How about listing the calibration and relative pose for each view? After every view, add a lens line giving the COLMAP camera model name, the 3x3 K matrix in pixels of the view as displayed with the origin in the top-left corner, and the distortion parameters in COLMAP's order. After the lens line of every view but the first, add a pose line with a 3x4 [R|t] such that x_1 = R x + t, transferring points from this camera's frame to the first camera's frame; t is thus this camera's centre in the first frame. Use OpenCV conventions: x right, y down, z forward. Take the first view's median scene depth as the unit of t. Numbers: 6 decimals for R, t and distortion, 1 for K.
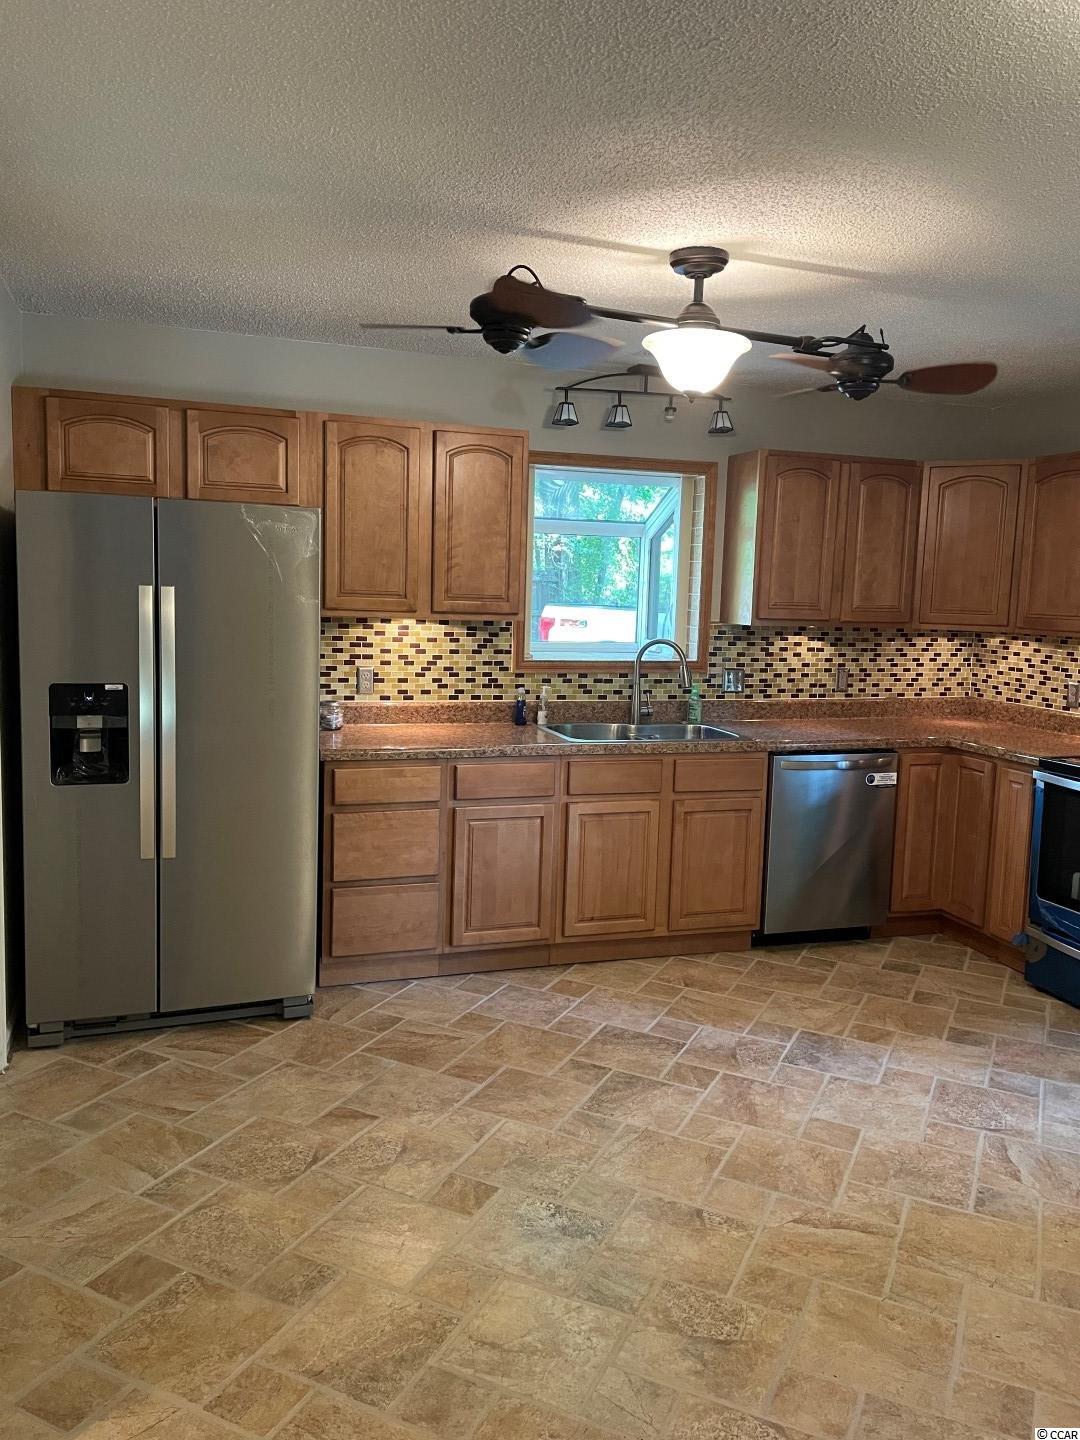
lens RADIAL K [[1079.8, 0, 541.3], [0, 1079.8, 706.2], [0, 0, 1]] dist [0.092508, -0.112526]
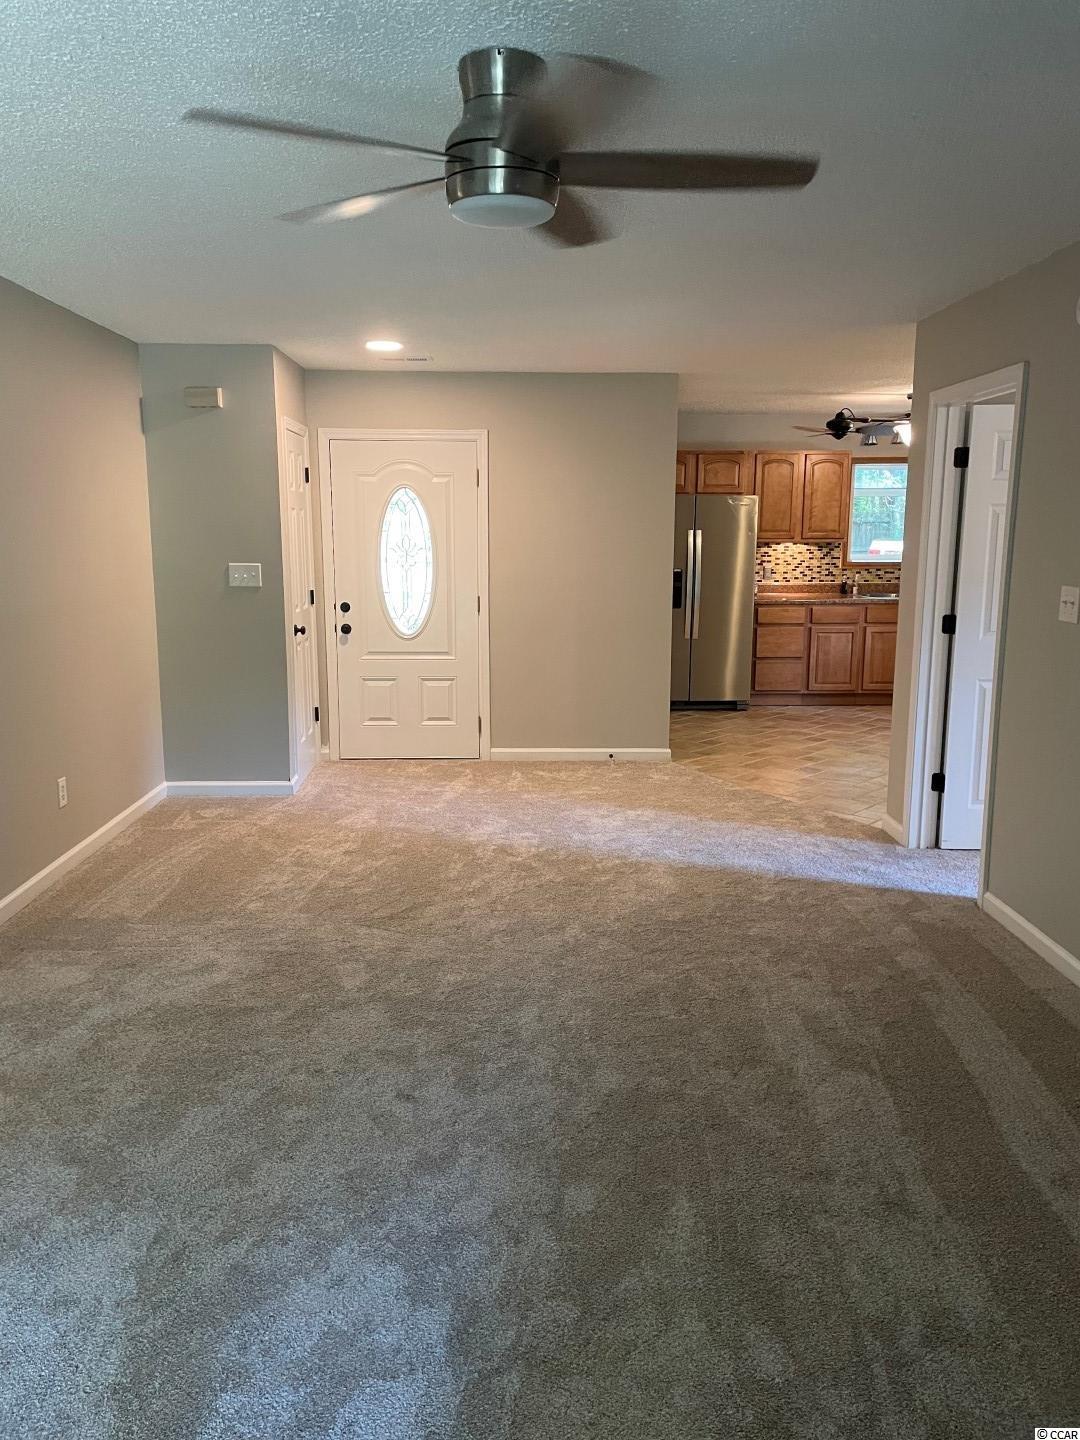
lens RADIAL K [[1079.8, 0, 536.4], [0, 1079.8, 709.8], [0, 0, 1]] dist [0.092508, -0.112526]
pose [[0.953333, 0.022659, -0.301070, 0.056134], [-0.007152, 0.998595, 0.052509, 0.147267], [0.301837, -0.047906, 0.952155, -1.268464]]
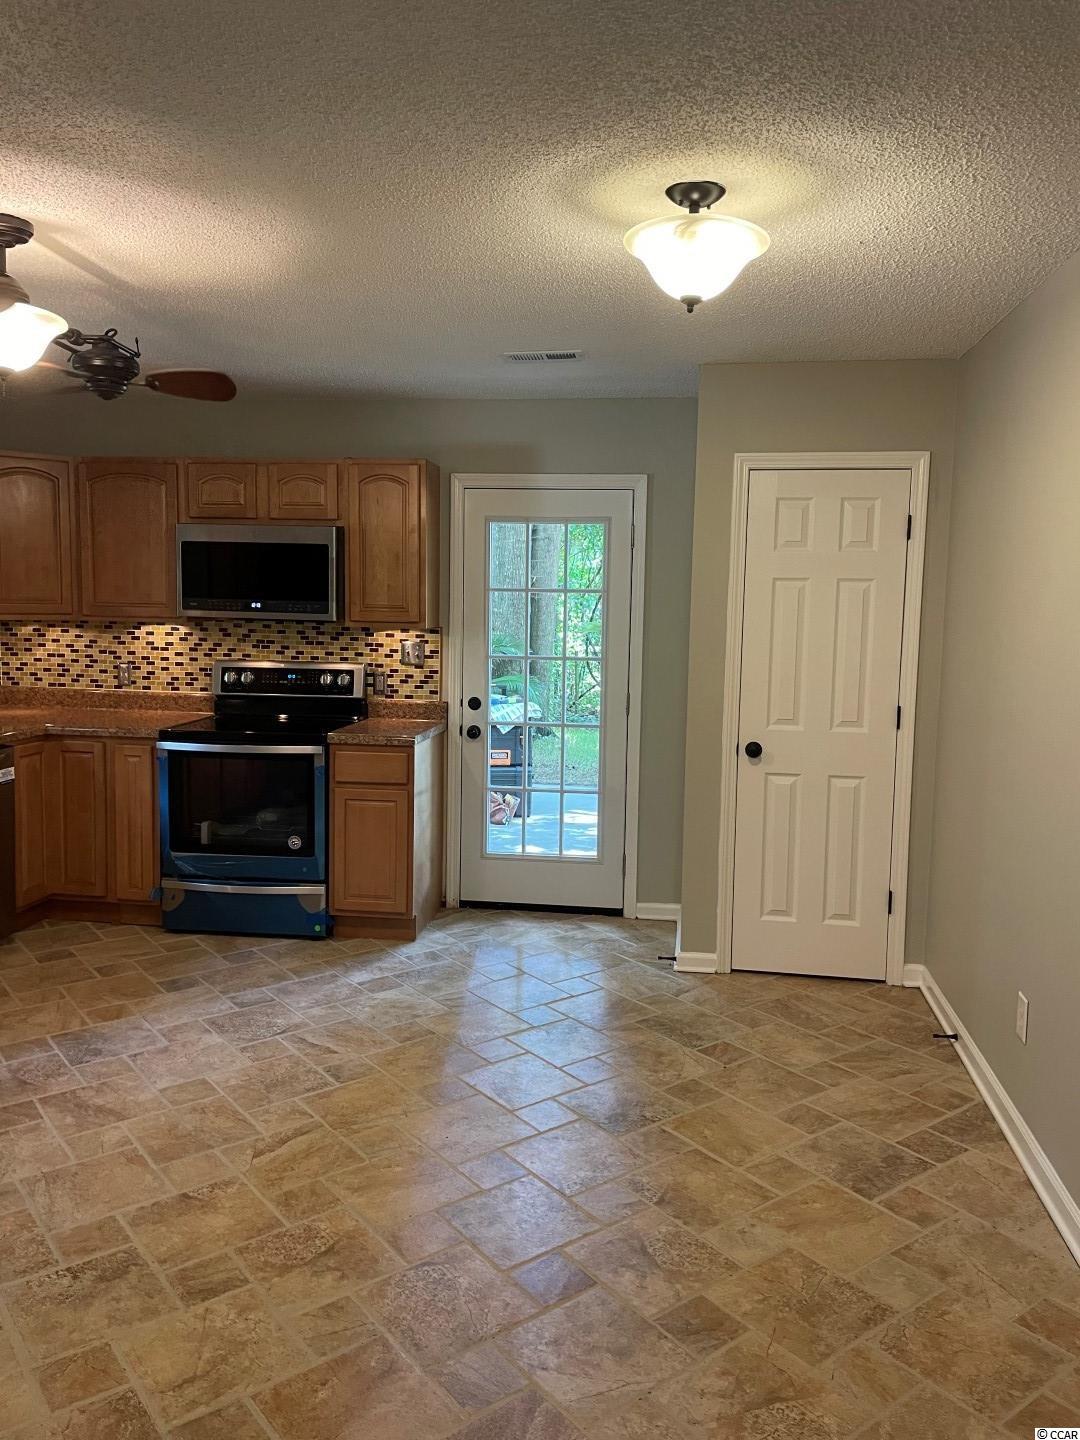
lens RADIAL K [[1079.8, 0, 541.0], [0, 1079.8, 705.1], [0, 0, 1]] dist [0.092508, -0.112526]
pose [[0.454313, -0.109295, 0.884112, -0.361397], [0.095653, 0.992693, 0.073565, -0.023801], [-0.885692, 0.051147, 0.461448, 0.134075]]
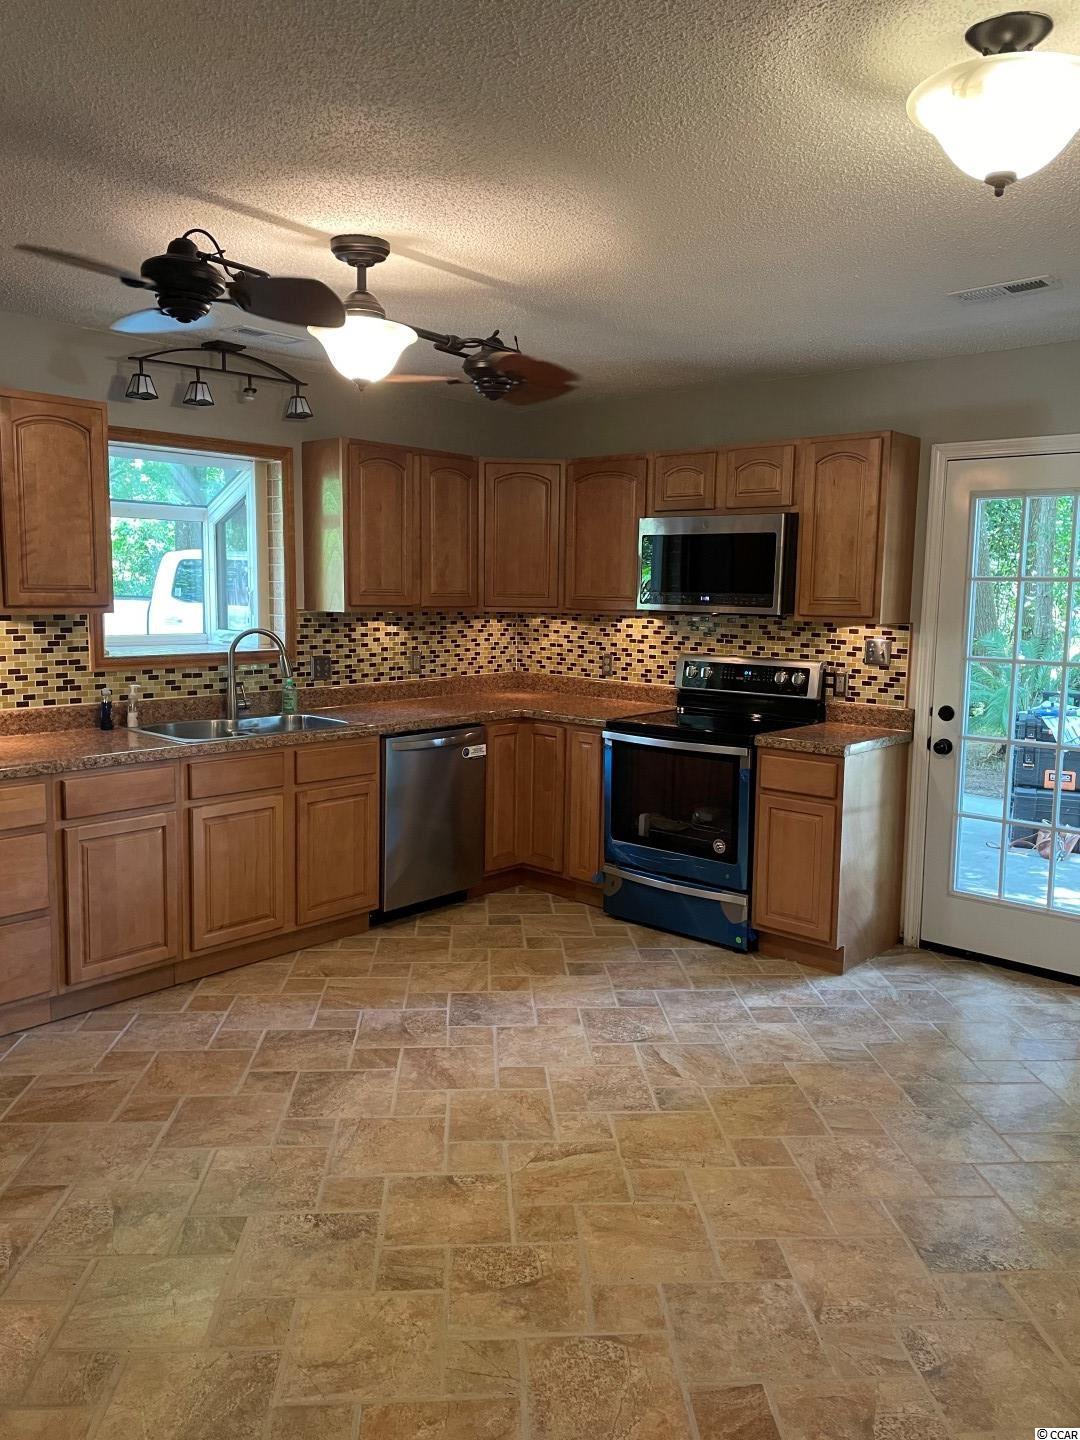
lens RADIAL K [[1079.8, 0, 541.5], [0, 1079.8, 706.7], [0, 0, 1]] dist [0.092508, -0.112526]
pose [[0.872303, -0.072267, 0.483595, -0.160240], [0.065447, 0.997375, 0.030994, -0.006896], [-0.484565, 0.004614, 0.874743, 0.031800]]
